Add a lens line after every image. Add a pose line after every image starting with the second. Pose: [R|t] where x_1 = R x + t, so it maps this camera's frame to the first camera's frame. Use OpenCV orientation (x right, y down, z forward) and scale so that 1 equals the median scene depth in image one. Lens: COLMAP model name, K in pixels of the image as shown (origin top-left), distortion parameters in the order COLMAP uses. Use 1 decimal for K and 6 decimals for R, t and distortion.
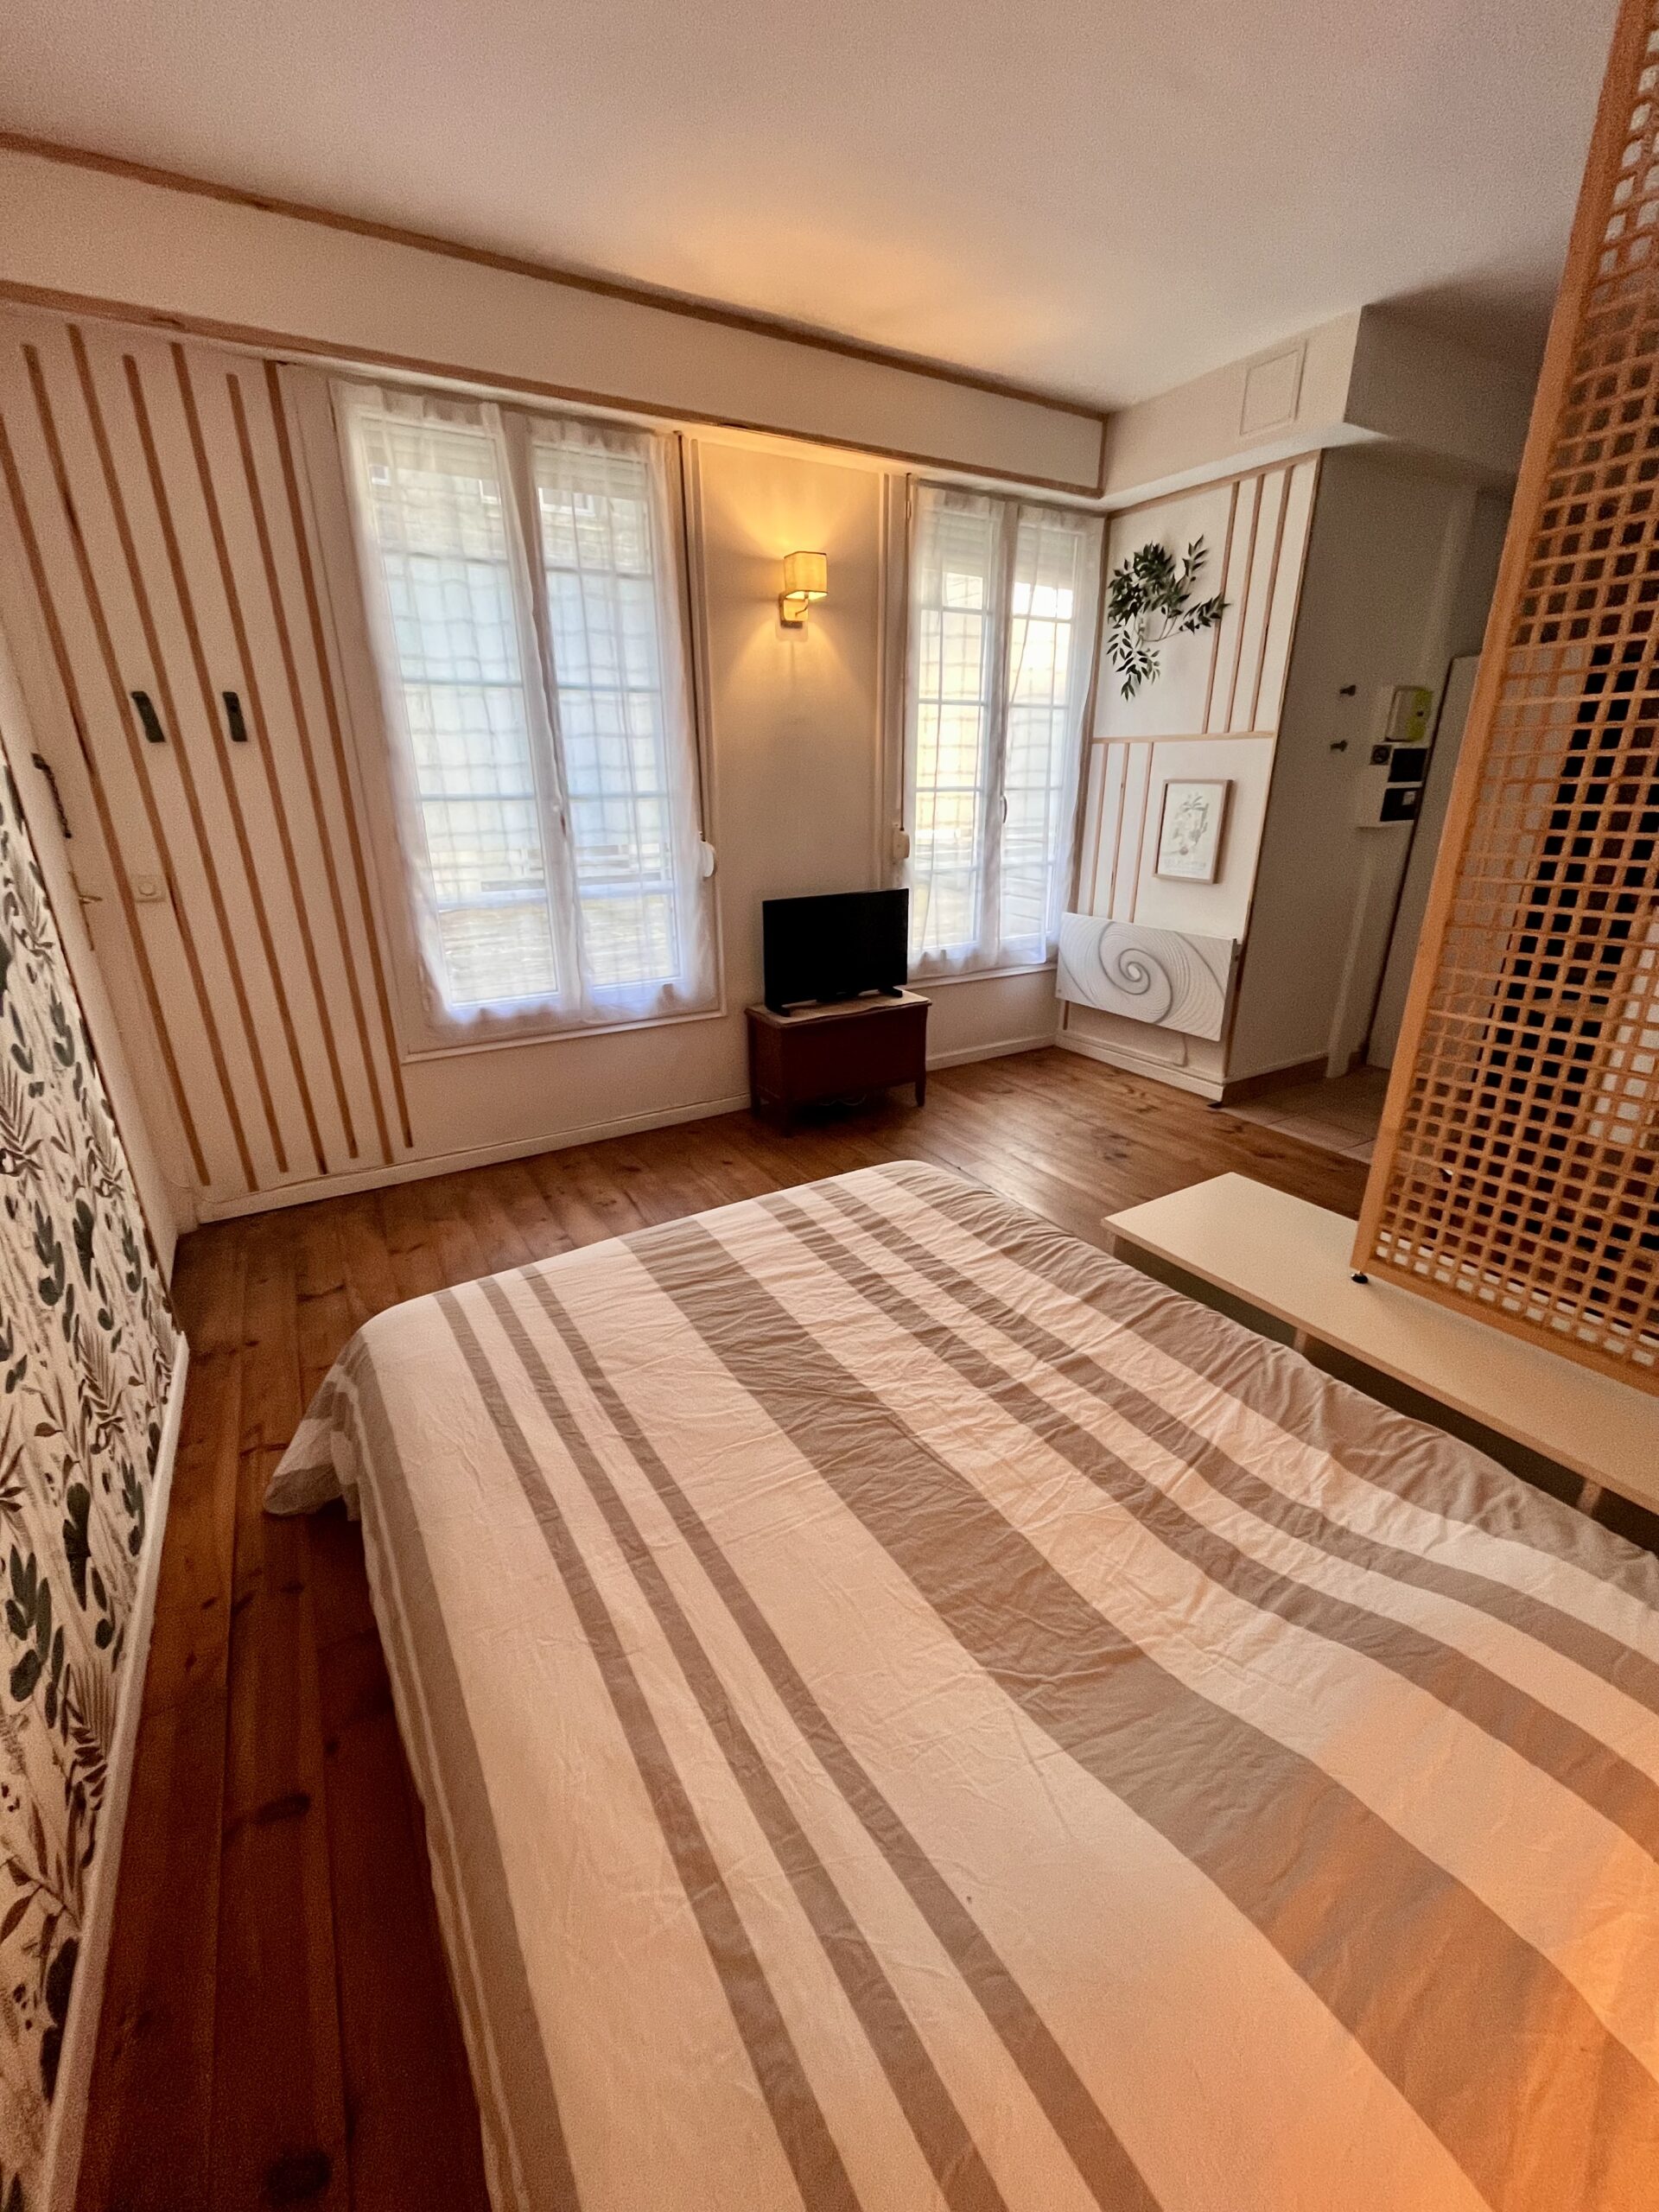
lens RADIAL K [[881.1, 0, 829.5], [0, 881.1, 1106.0], [0, 0, 1]] dist [-0.004091, -0.000627]
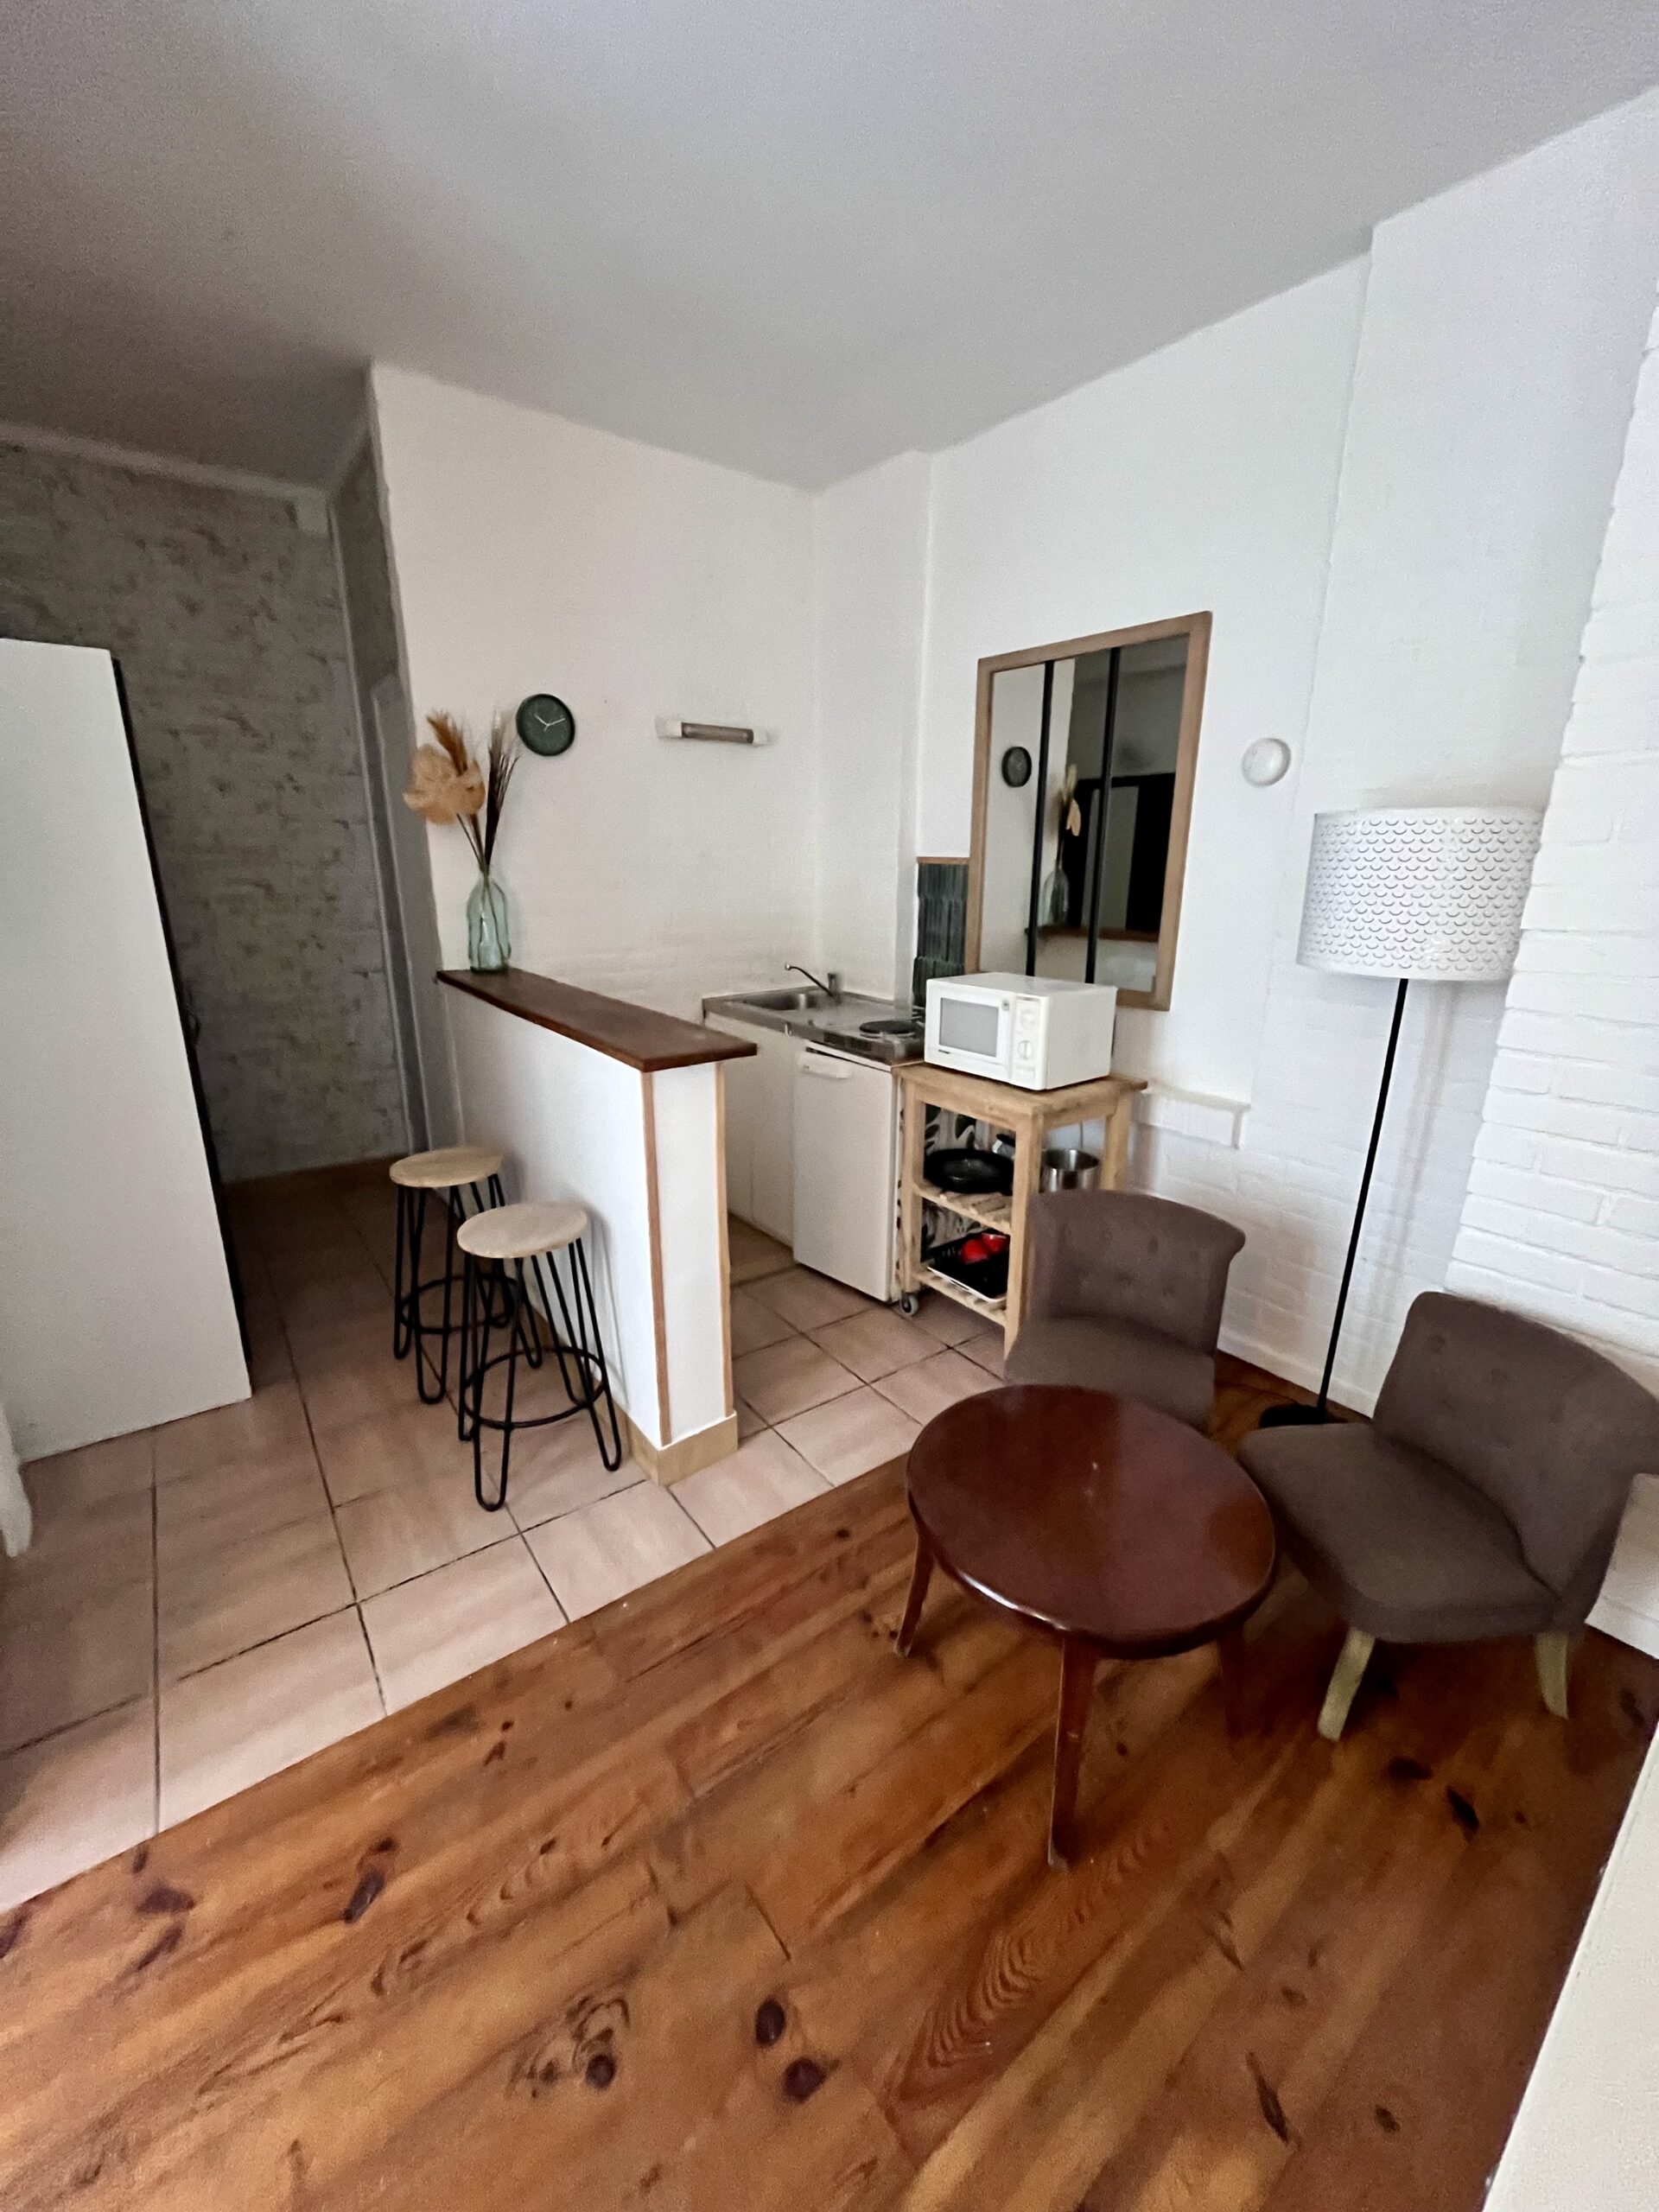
lens RADIAL K [[881.1, 0, 829.5], [0, 881.1, 1106.0], [0, 0, 1]] dist [-0.004091, -0.000627]
pose [[-0.117473, -0.266366, 0.956687, 0.188989], [0.343940, 0.892822, 0.290817, -0.255985], [-0.931614, 0.363206, -0.013268, 0.643438]]
